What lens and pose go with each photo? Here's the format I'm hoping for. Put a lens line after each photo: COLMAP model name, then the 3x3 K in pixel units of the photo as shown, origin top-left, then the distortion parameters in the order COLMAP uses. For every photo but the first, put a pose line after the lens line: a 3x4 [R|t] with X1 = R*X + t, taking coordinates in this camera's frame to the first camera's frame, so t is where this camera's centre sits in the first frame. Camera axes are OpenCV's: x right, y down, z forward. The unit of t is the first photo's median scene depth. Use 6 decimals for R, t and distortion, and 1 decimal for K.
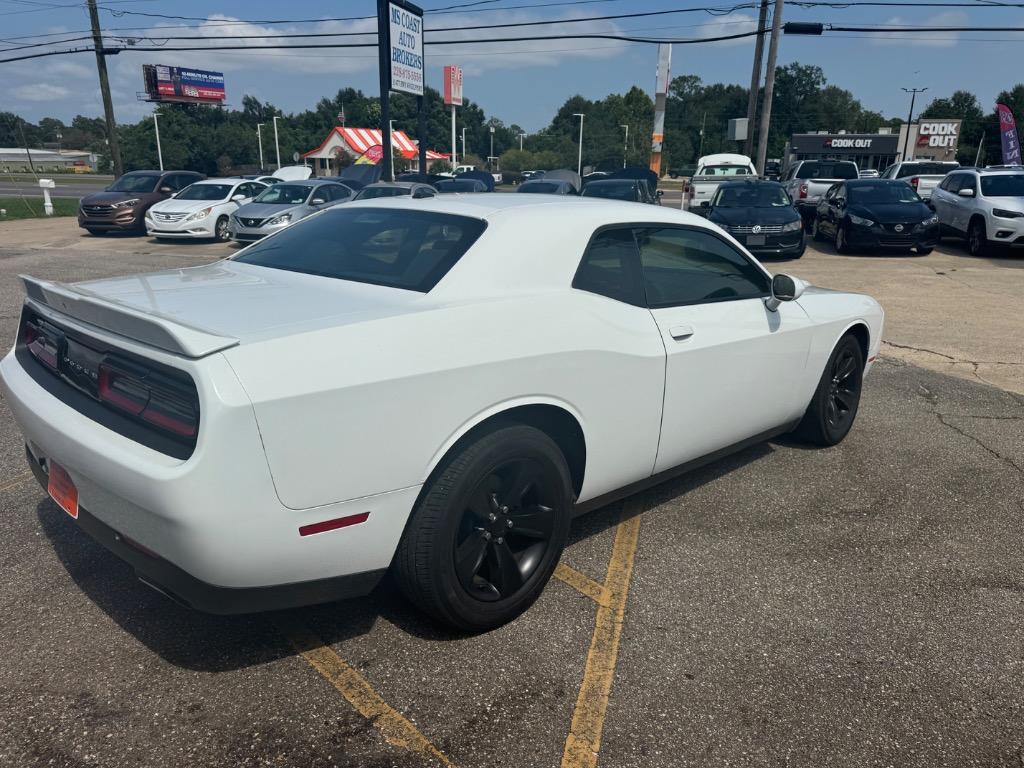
lens RADIAL K [[794.3, 0, 512.0], [0, 794.3, 384.0], [0, 0, 1]] dist [0.020657, -0.004150]
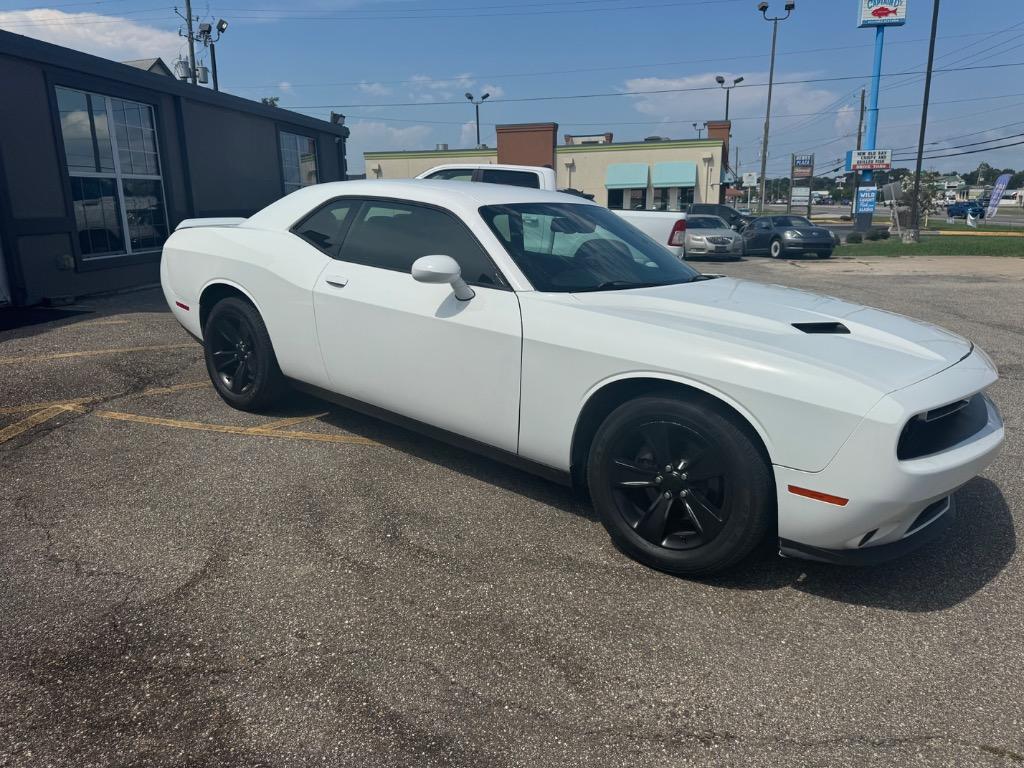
lens RADIAL K [[794.3, 0, 512.0], [0, 794.3, 384.0], [0, 0, 1]] dist [0.020657, -0.004150]
pose [[0.016043, 0.188314, -0.981978, 1.407024], [-0.277423, 0.944383, 0.176572, -0.196919], [0.960614, 0.269591, 0.067394, 1.160865]]
